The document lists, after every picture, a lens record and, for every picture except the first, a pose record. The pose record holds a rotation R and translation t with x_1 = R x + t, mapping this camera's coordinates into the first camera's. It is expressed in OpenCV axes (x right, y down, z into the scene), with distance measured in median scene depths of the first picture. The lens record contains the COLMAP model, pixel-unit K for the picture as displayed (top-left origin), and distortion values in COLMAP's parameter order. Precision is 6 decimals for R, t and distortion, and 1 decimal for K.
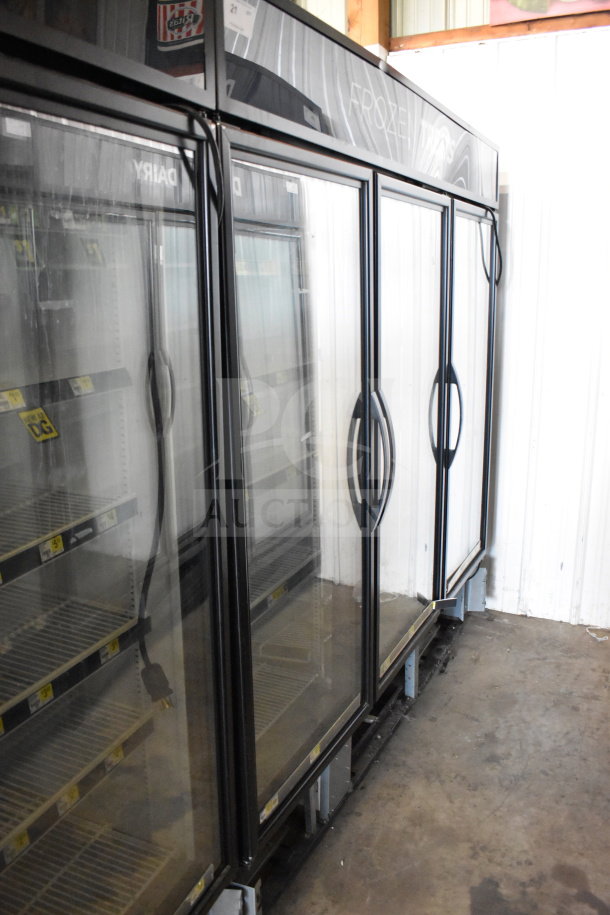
lens RADIAL K [[787.2, 0, 305.5], [0, 787.2, 457.3], [0, 0, 1]] dist [-0.079297, 0.016192]
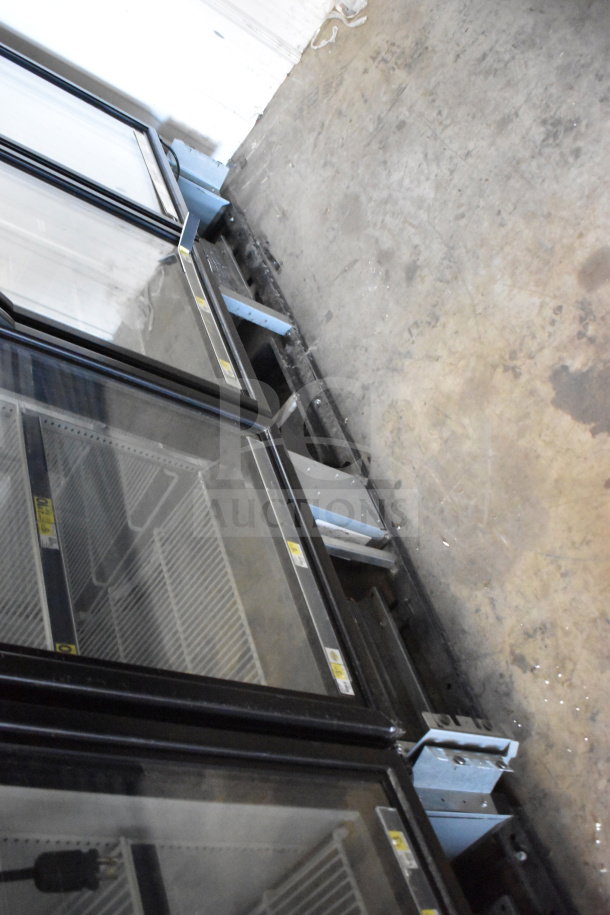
lens RADIAL K [[930.0, 0, 304.2], [0, 930.0, 457.2], [0, 0, 1]] dist [-0.067754, 0.000000]
pose [[0.410750, -0.909231, -0.067695, 0.102270], [0.852408, 0.356610, 0.382400, 0.037740], [-0.323549, -0.214775, 0.921514, 0.202665]]
